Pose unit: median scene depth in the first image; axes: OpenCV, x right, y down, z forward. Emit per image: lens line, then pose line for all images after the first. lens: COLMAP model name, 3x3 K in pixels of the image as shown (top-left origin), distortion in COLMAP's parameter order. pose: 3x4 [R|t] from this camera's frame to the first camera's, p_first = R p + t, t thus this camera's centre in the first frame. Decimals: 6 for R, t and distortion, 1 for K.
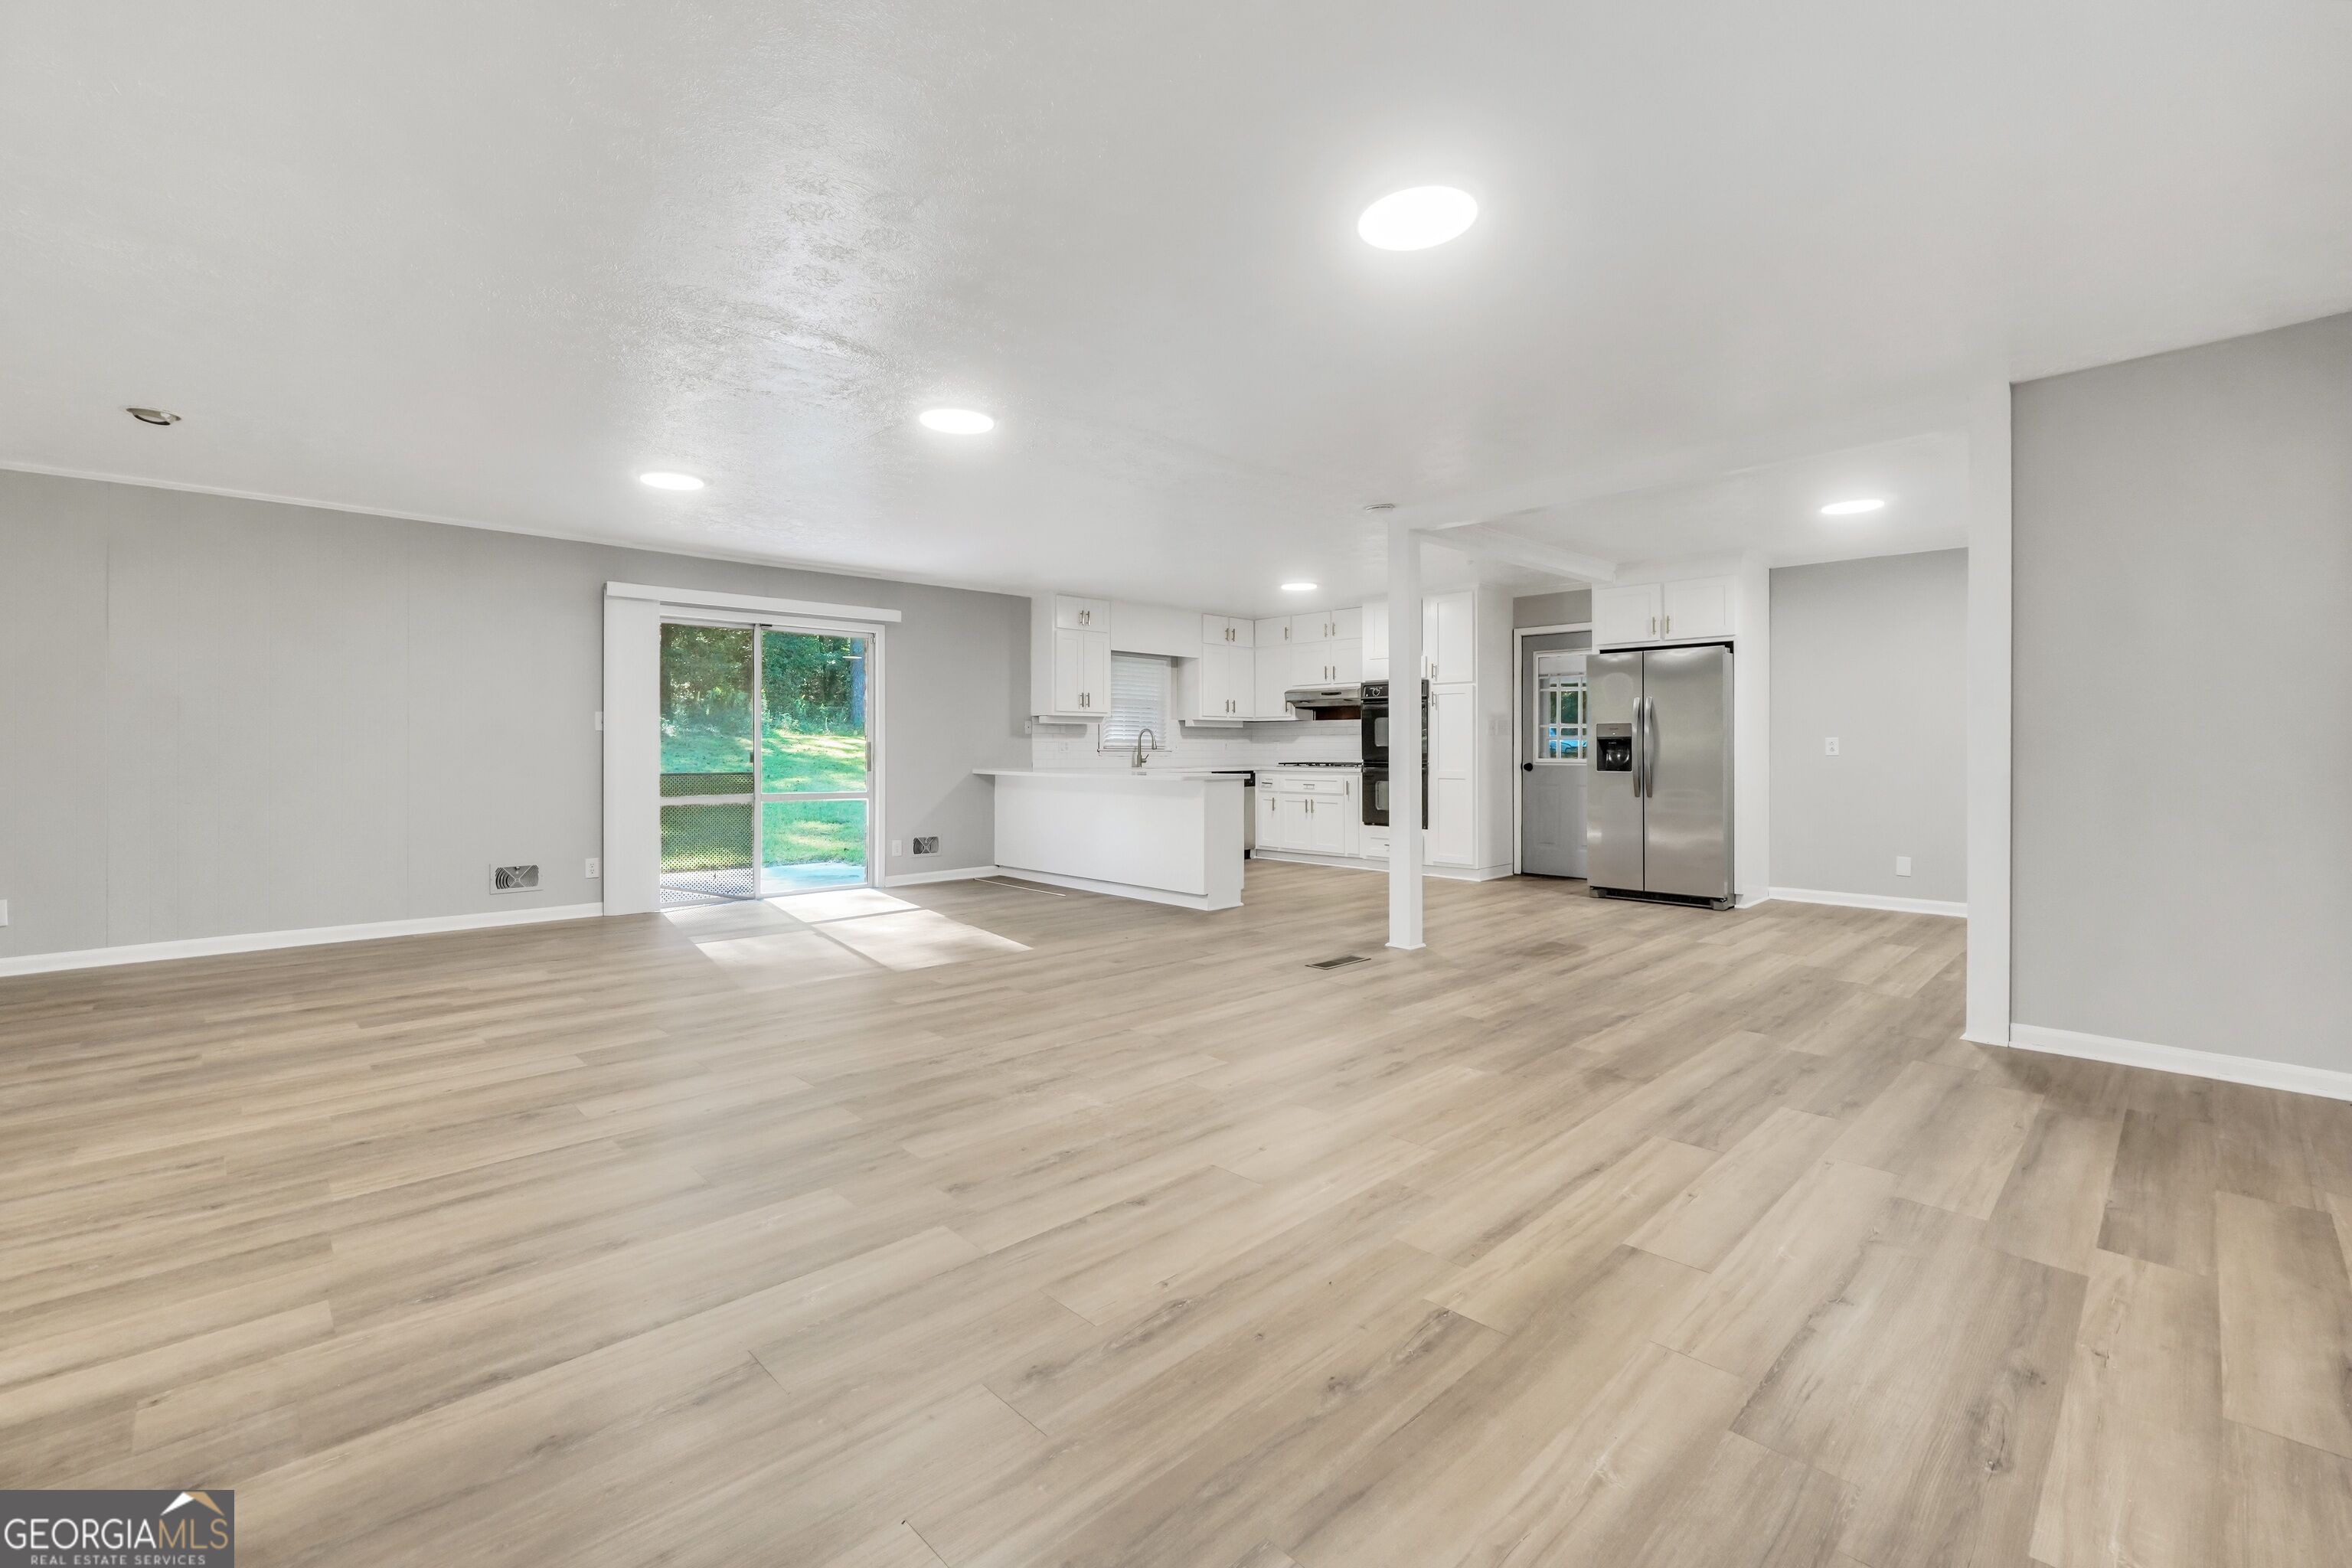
lens RADIAL K [[1011.2, 0, 1154.3], [0, 1011.2, 750.2], [0, 0, 1]] dist [-0.012738, 0.000501]
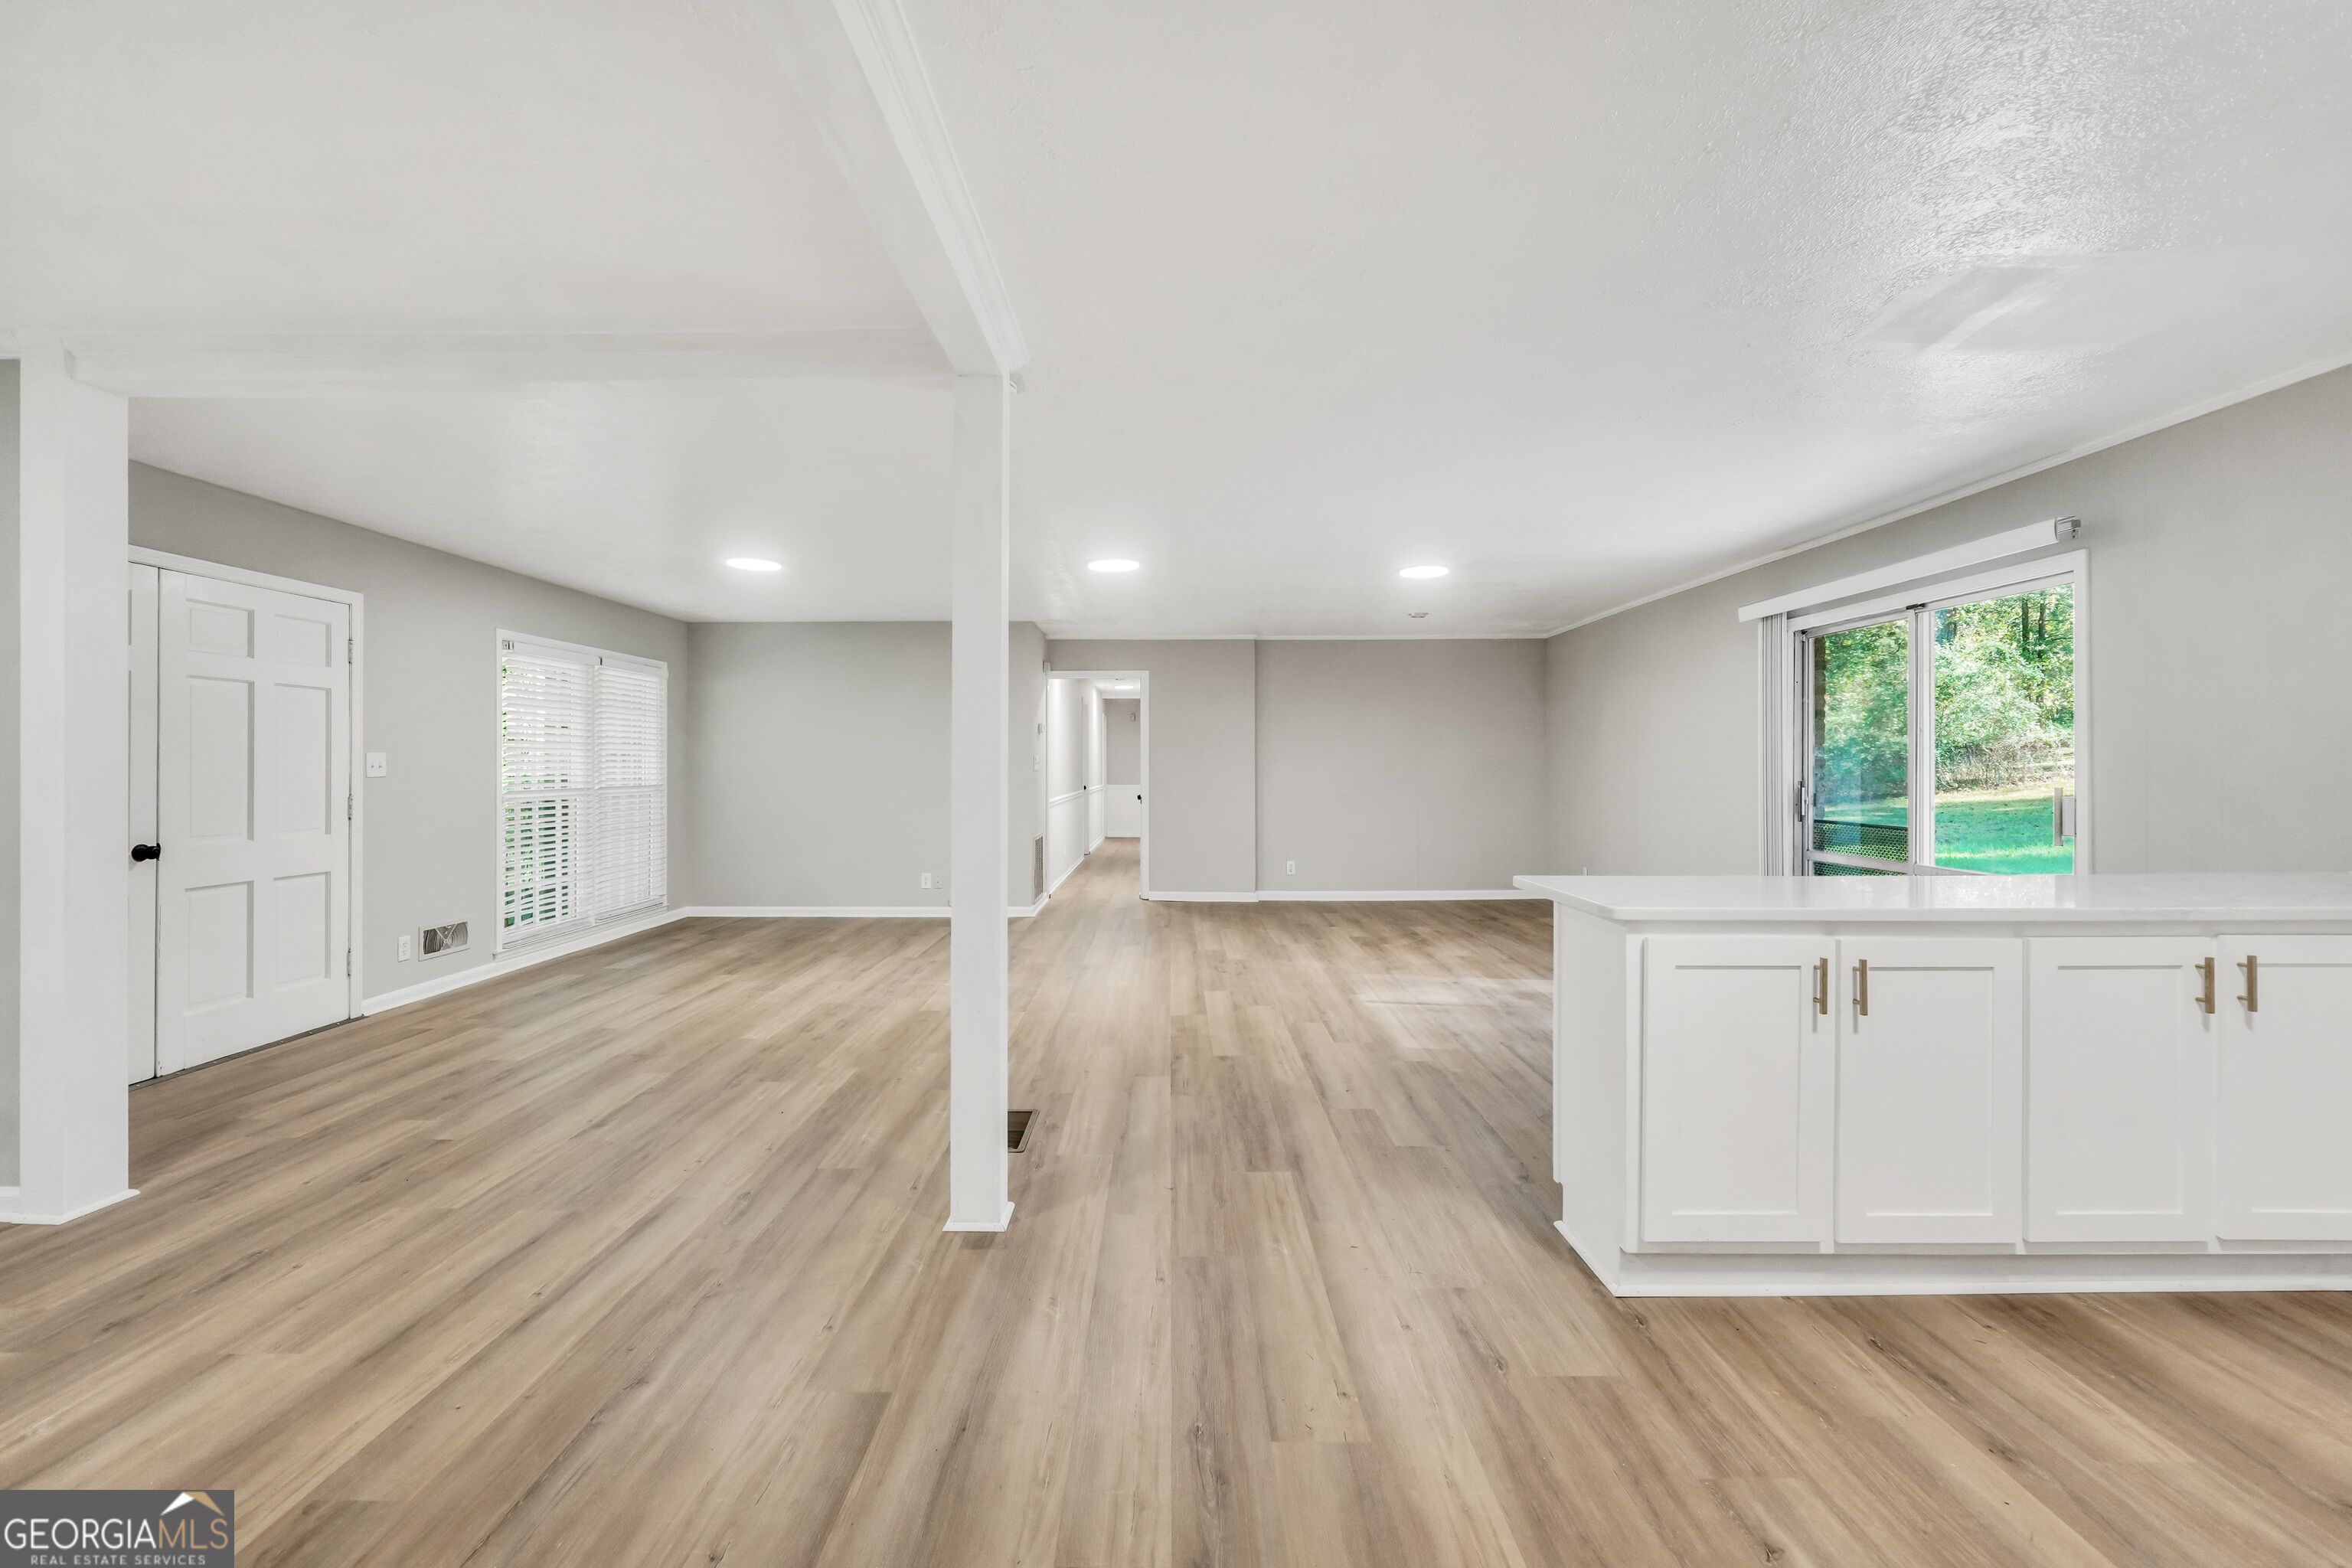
lens RADIAL K [[994.2, 0, 1158.4], [0, 994.2, 768.1], [0, 0, 1]] dist [-0.019175, 0.007257]
pose [[-0.699035, 0.003028, -0.715081, 0.412064], [0.001269, 0.999995, 0.002993, -0.021867], [0.715087, 0.001185, -0.699035, 1.082744]]
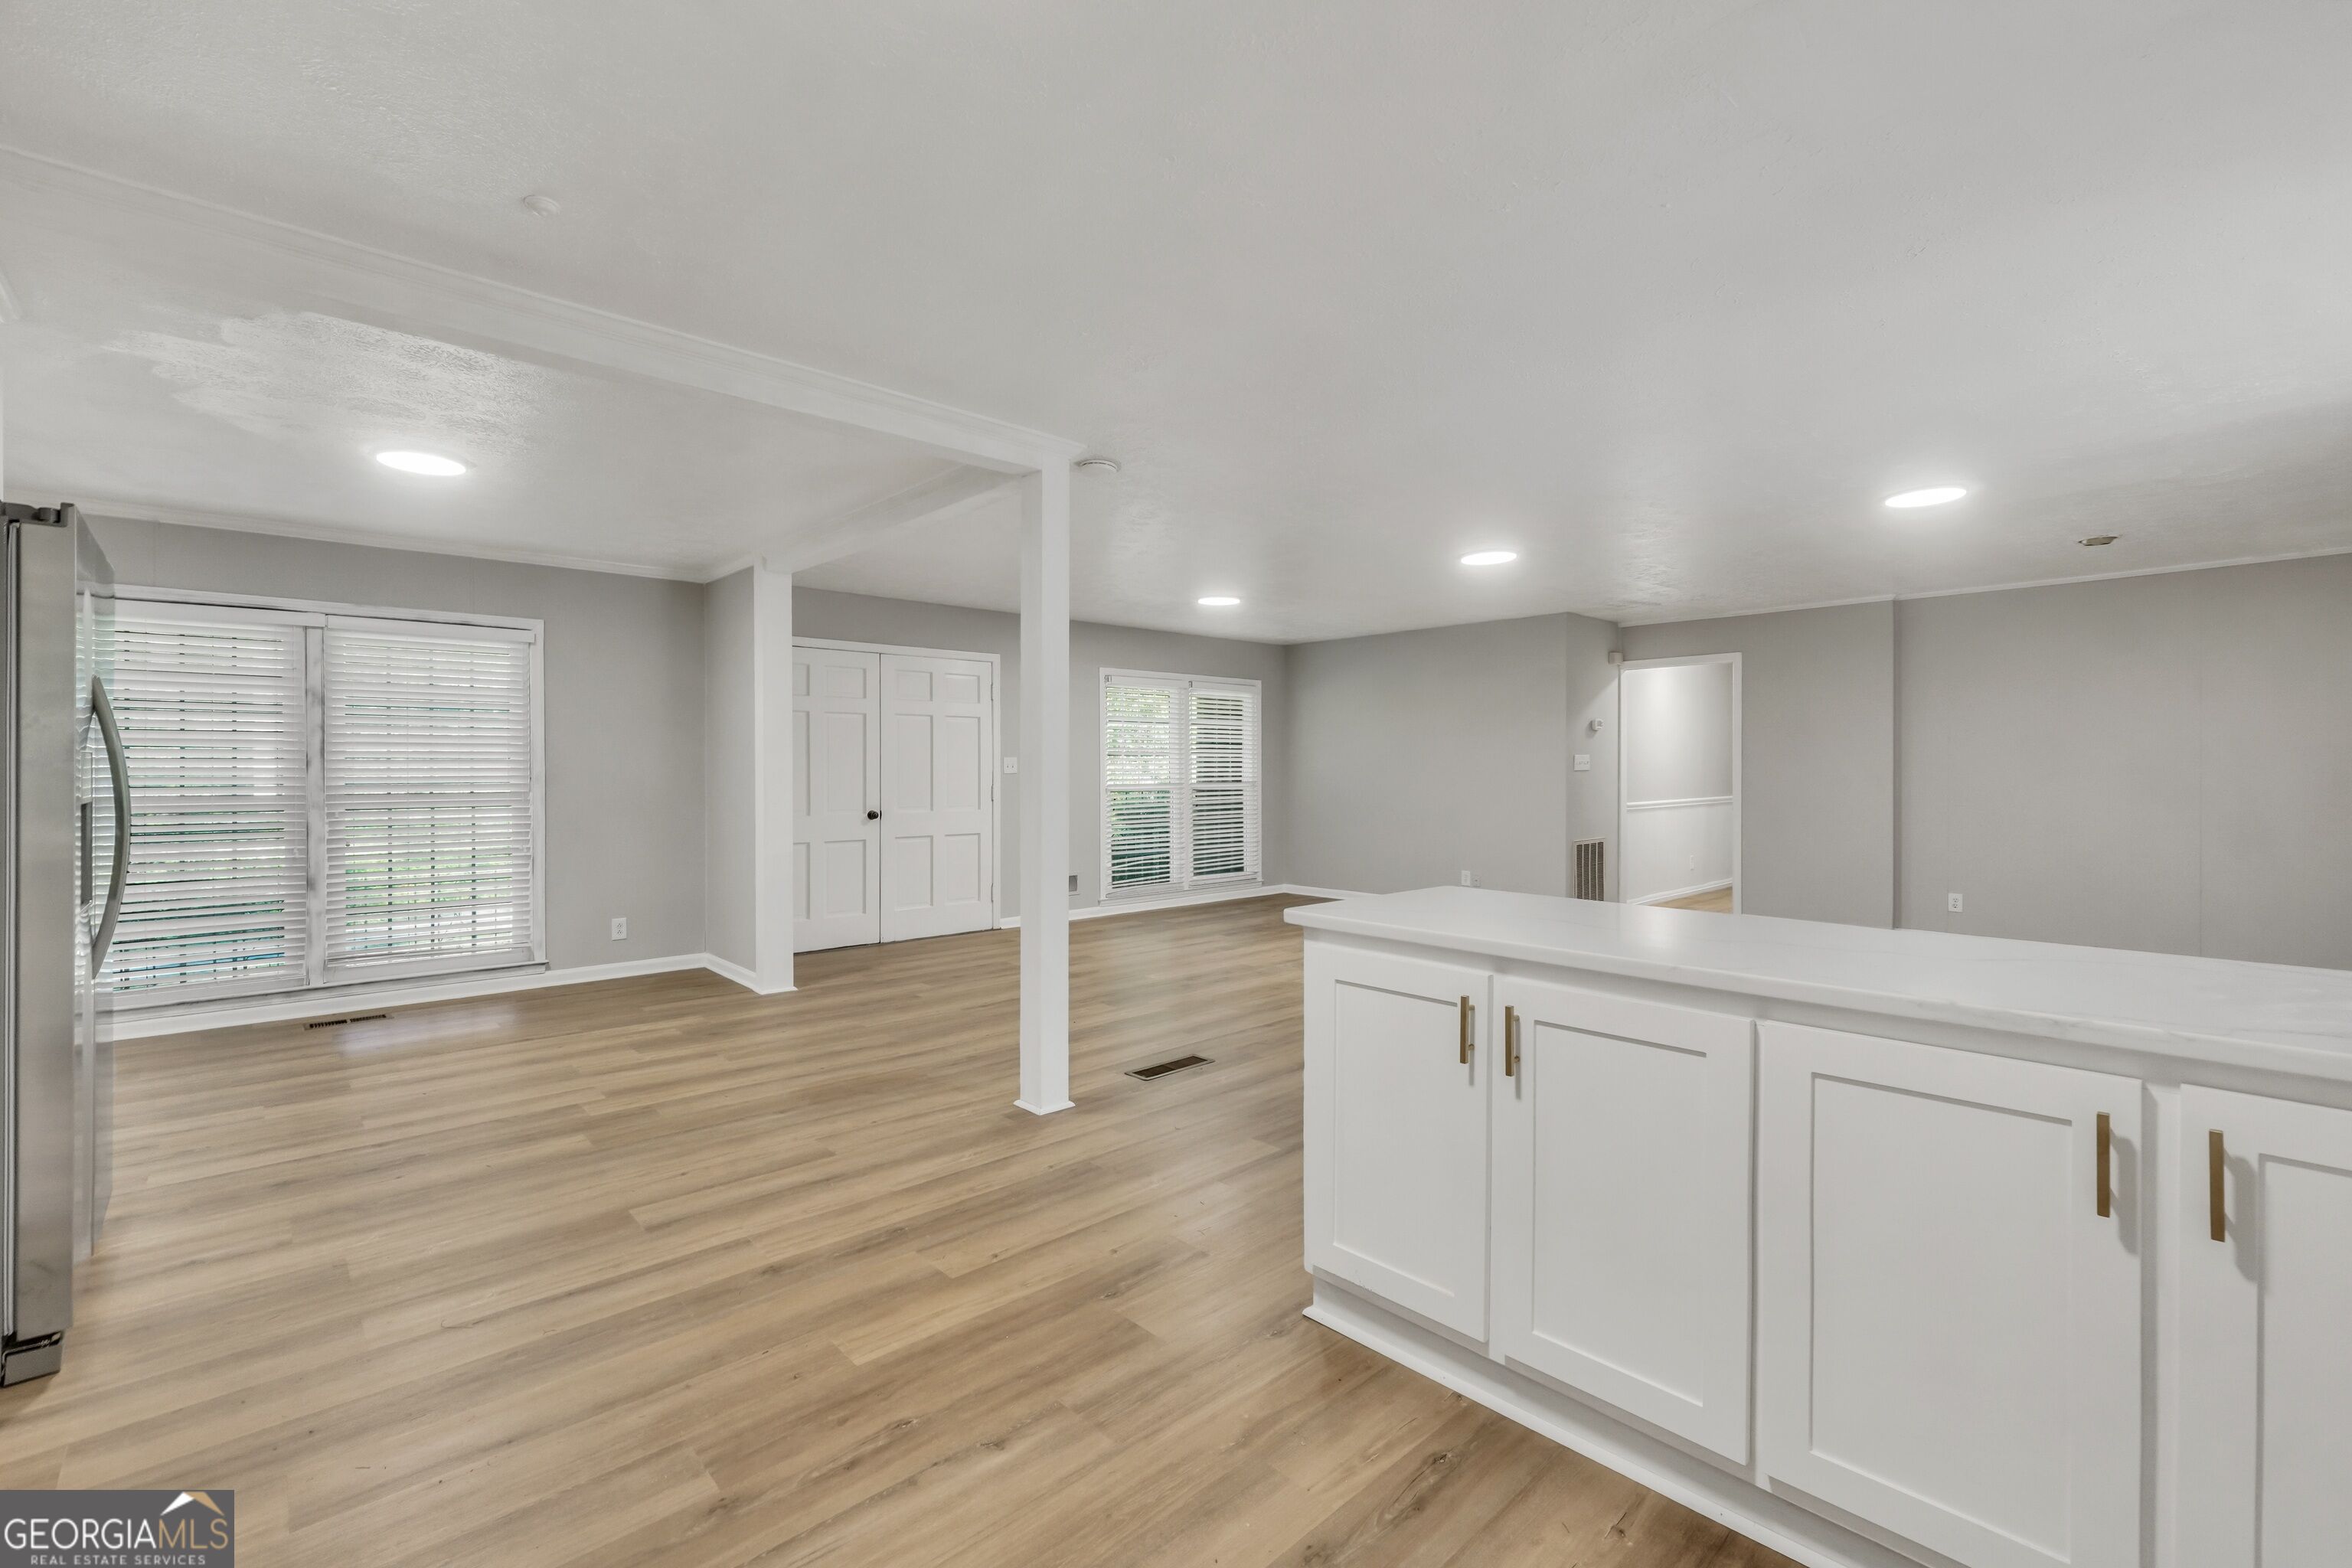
lens RADIAL K [[1003.7, 0, 1155.3], [0, 1003.7, 784.5], [0, 0, 1]] dist [-0.021475, 0.007367]
pose [[-0.999672, 0.002090, 0.025517, 0.123126], [0.002530, 0.999848, 0.017239, -0.020668], [-0.025477, 0.017298, -0.999526, 1.272899]]
